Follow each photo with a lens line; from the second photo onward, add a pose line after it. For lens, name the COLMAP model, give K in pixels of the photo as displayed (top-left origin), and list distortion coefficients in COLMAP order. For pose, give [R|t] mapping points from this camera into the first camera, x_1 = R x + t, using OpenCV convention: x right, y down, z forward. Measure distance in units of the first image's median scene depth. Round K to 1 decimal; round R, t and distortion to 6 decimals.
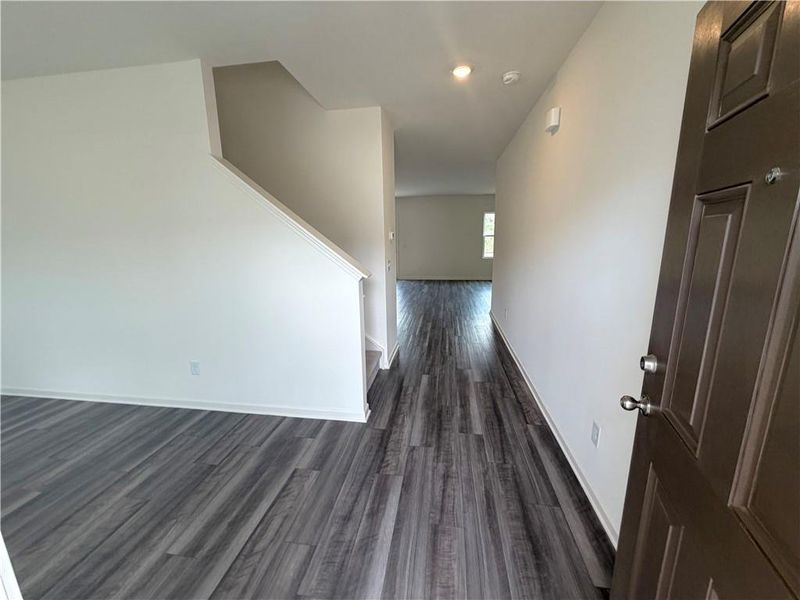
lens RADIAL K [[320.8, 0, 400.0], [0, 320.8, 300.0], [0, 0, 1]] dist [0.001487, 0.000091]
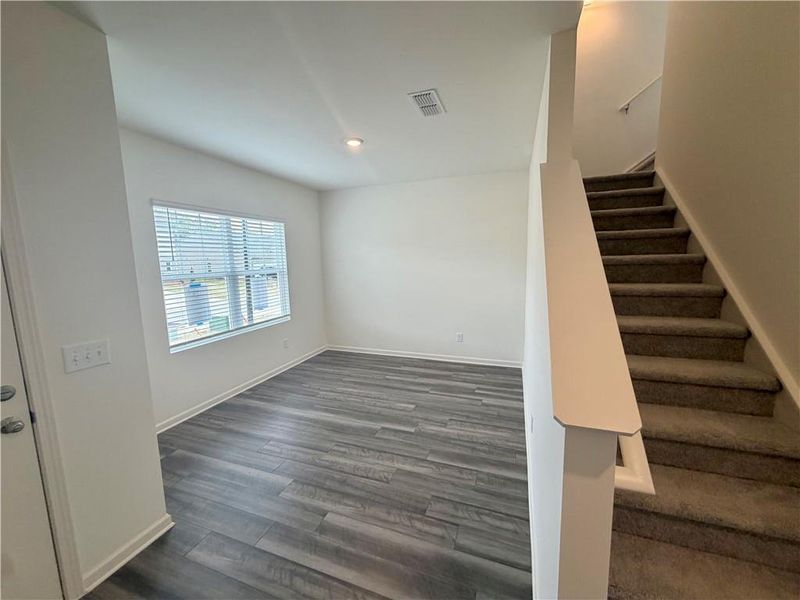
lens RADIAL K [[320.8, 0, 400.0], [0, 320.8, 300.0], [0, 0, 1]] dist [0.001487, 0.000091]
pose [[-0.208347, 0.146979, -0.966948, 0.250870], [-0.168869, 0.968391, 0.183584, -0.244240], [0.963366, 0.201537, -0.176941, 0.931900]]
